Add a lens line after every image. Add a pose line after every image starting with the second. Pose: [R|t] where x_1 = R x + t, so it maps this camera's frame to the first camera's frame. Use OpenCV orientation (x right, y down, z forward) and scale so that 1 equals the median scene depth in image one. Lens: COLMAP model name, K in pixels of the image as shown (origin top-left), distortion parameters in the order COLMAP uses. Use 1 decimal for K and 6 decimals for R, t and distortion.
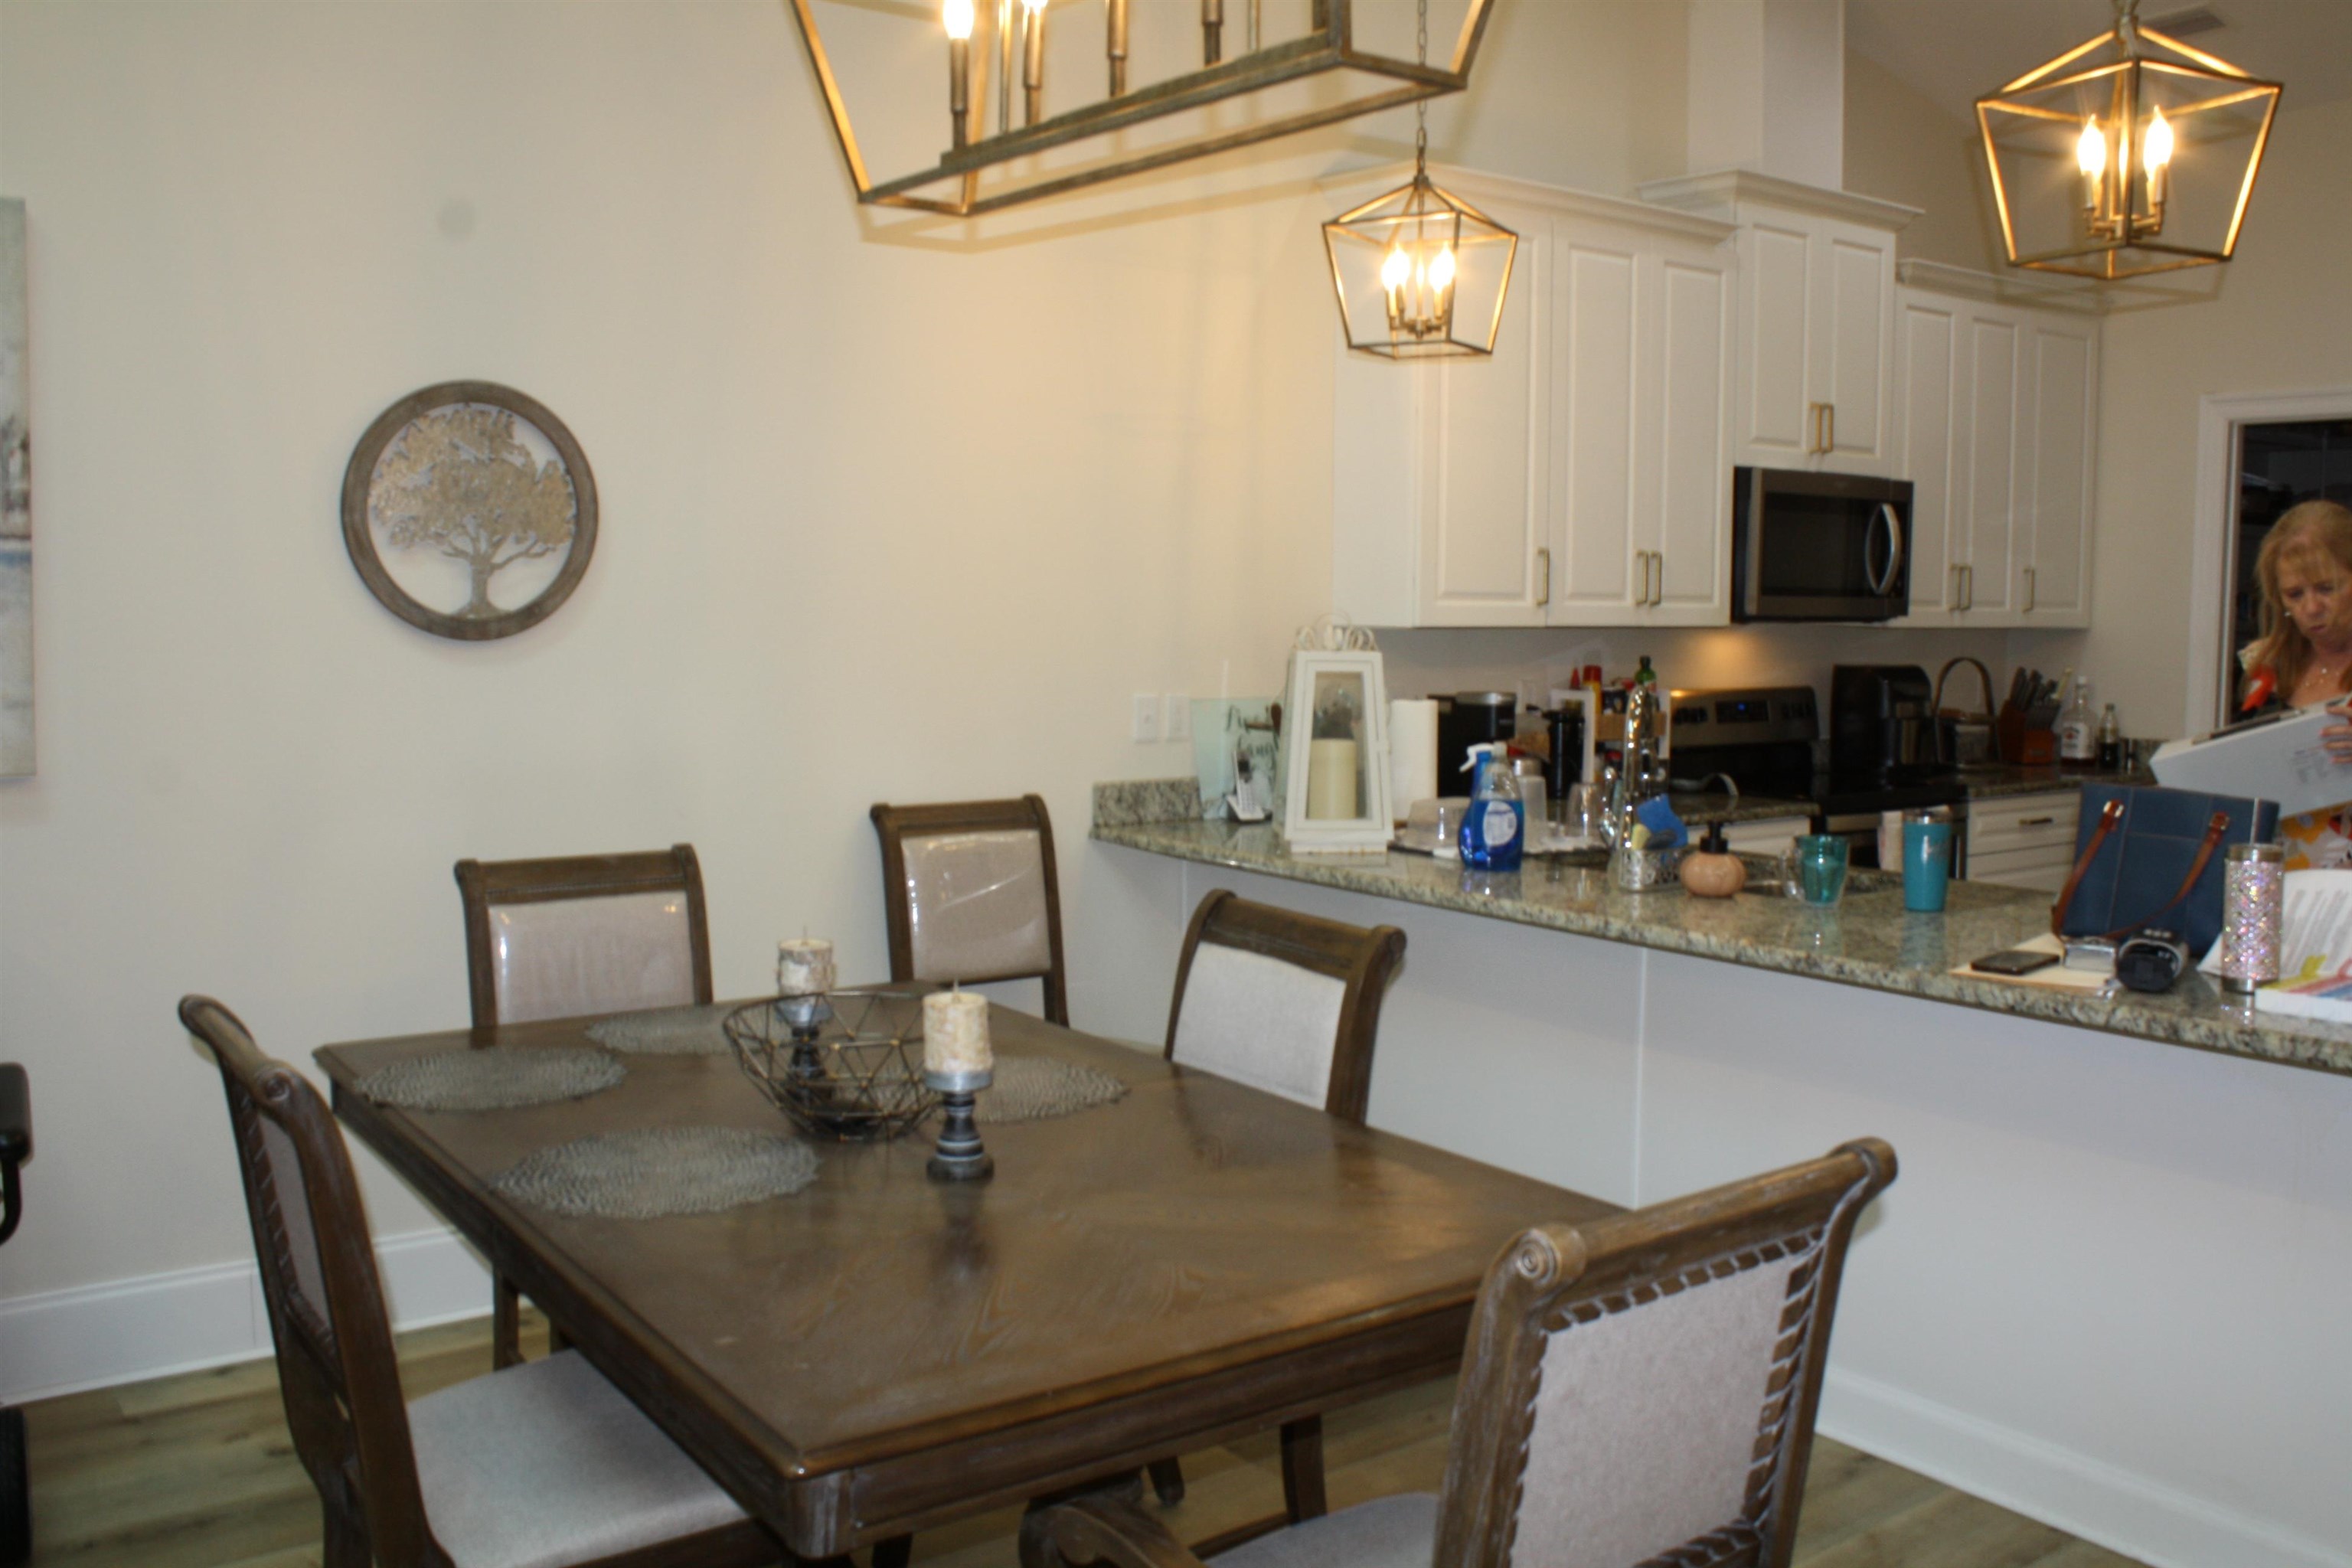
lens RADIAL K [[2018.2, 0, 1176.0], [0, 2018.2, 784.0], [0, 0, 1]] dist [-0.162983, 0.149927]
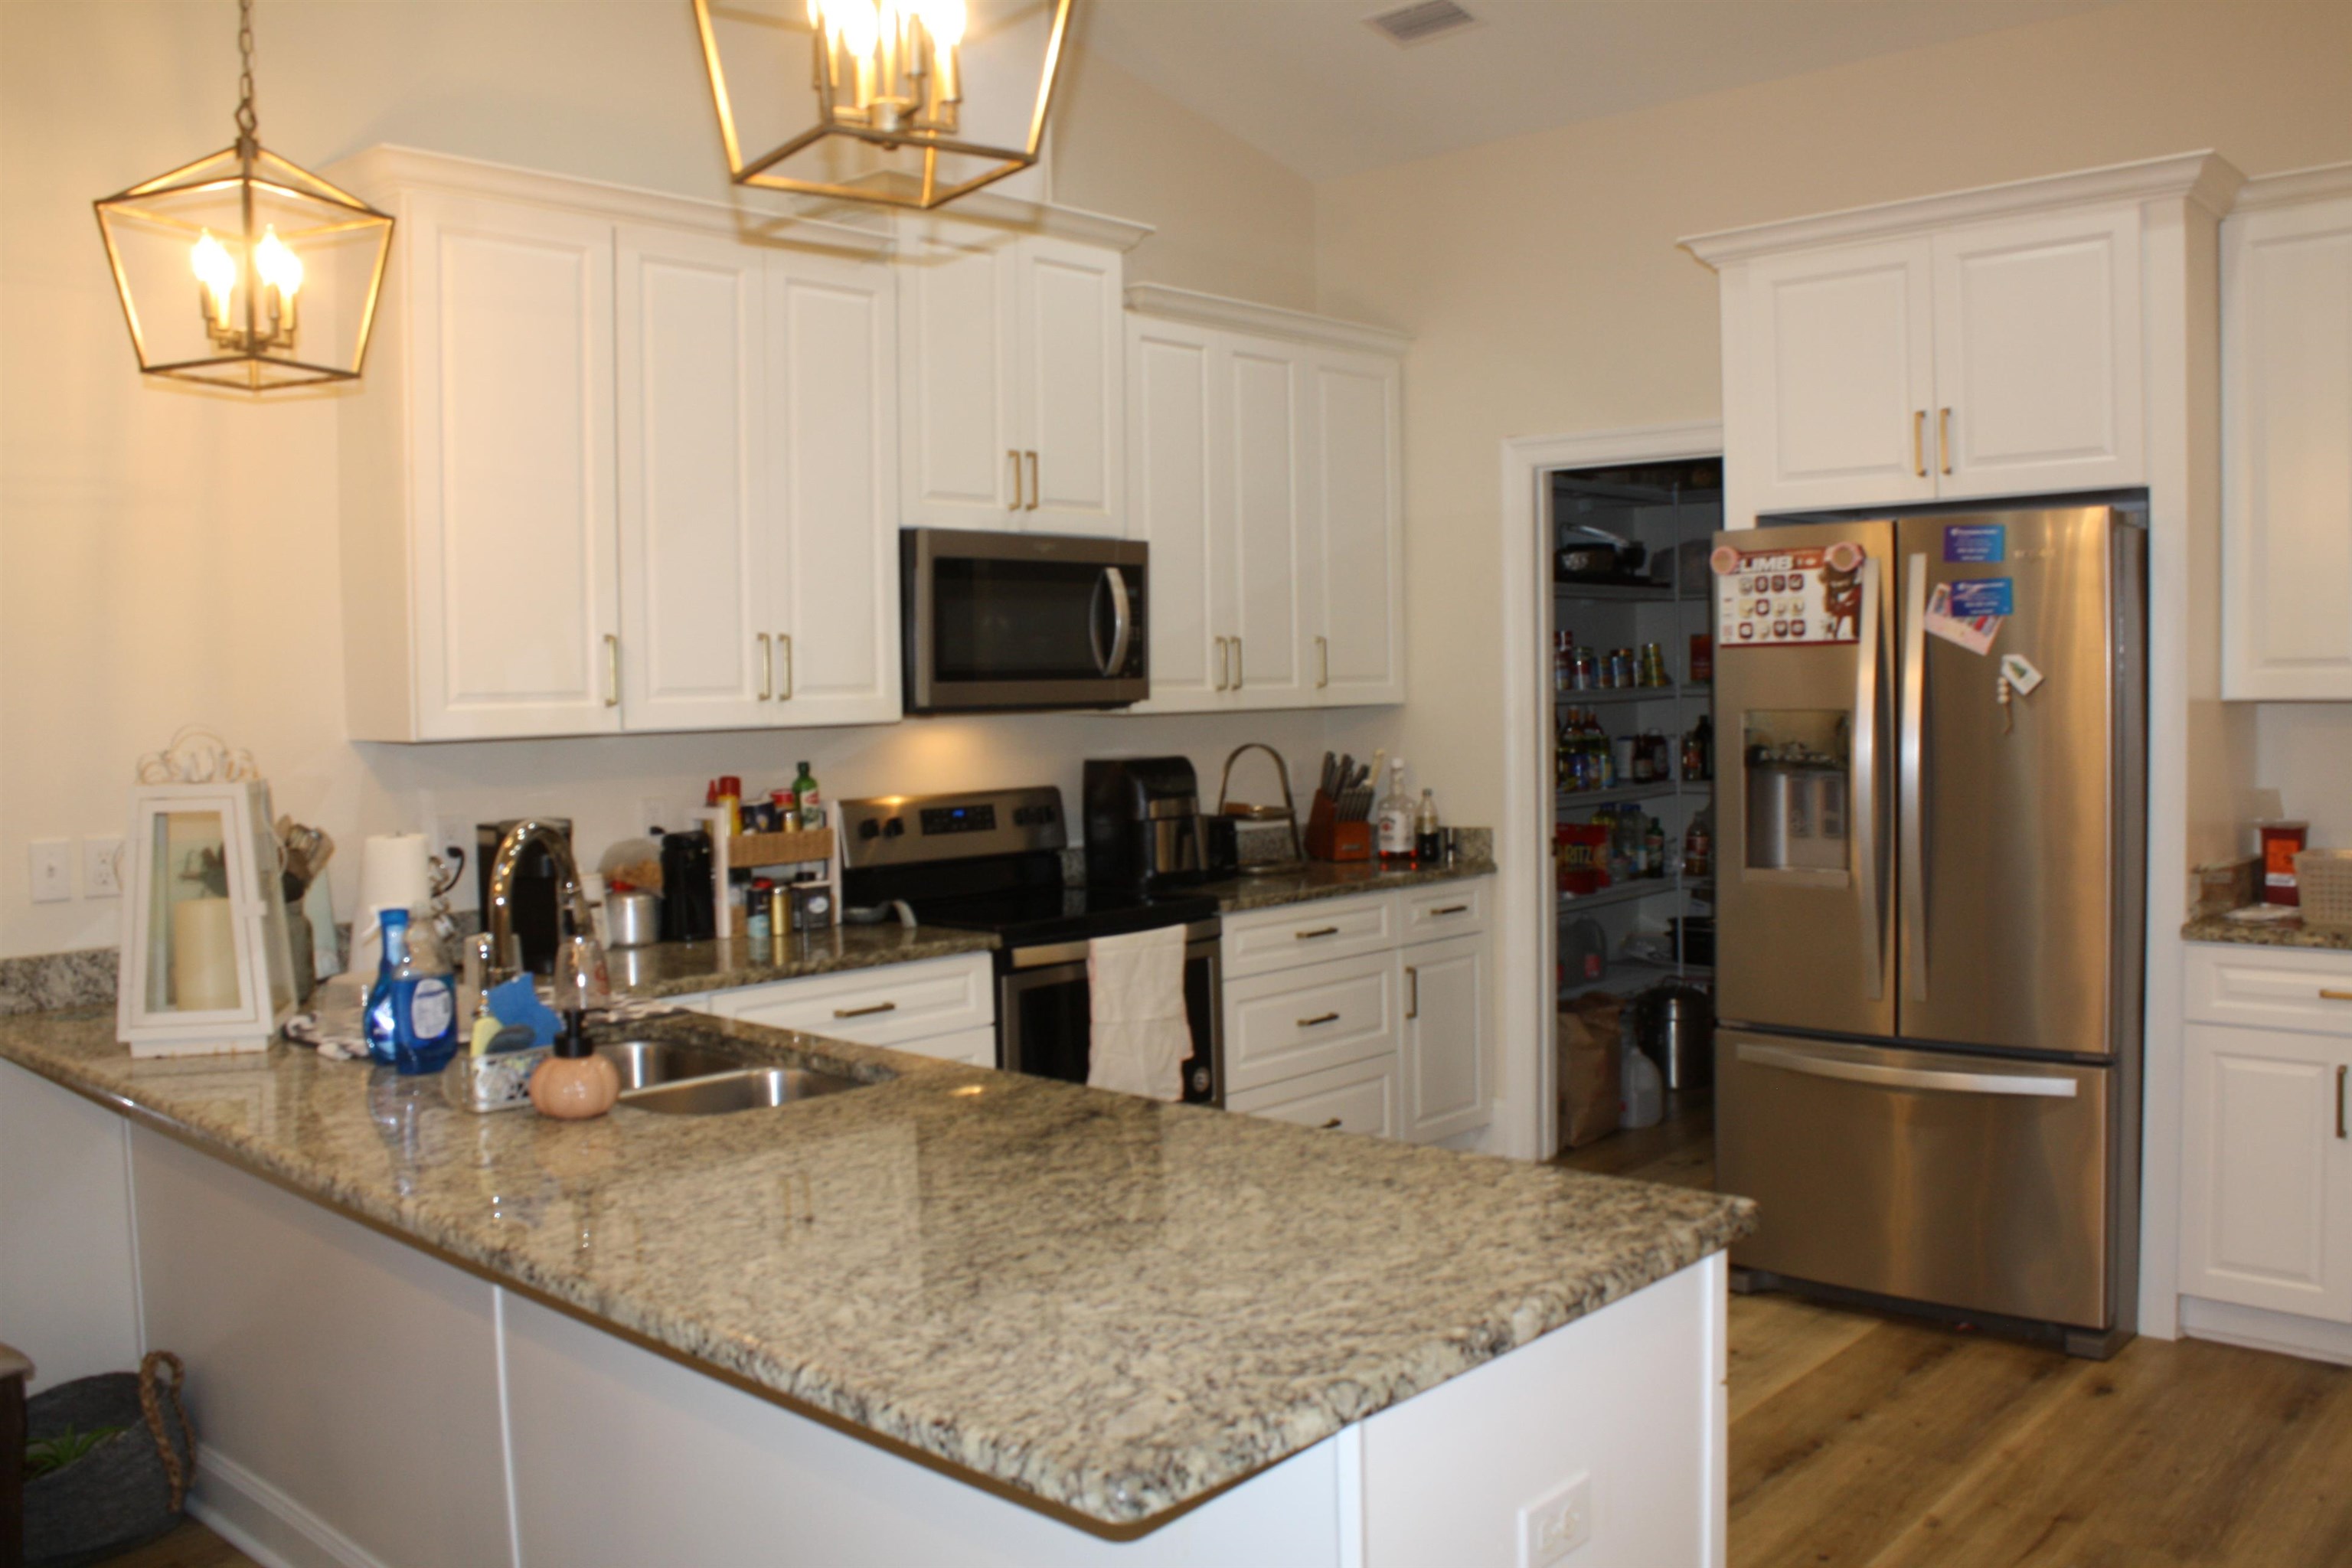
lens RADIAL K [[2018.2, 0, 1176.0], [0, 2018.2, 784.0], [0, 0, 1]] dist [-0.162983, 0.149927]
pose [[0.977701, -0.036220, 0.206853, 0.202104], [0.045220, 0.998217, -0.038950, -0.014627], [-0.205073, 0.047435, 0.977596, 0.155485]]
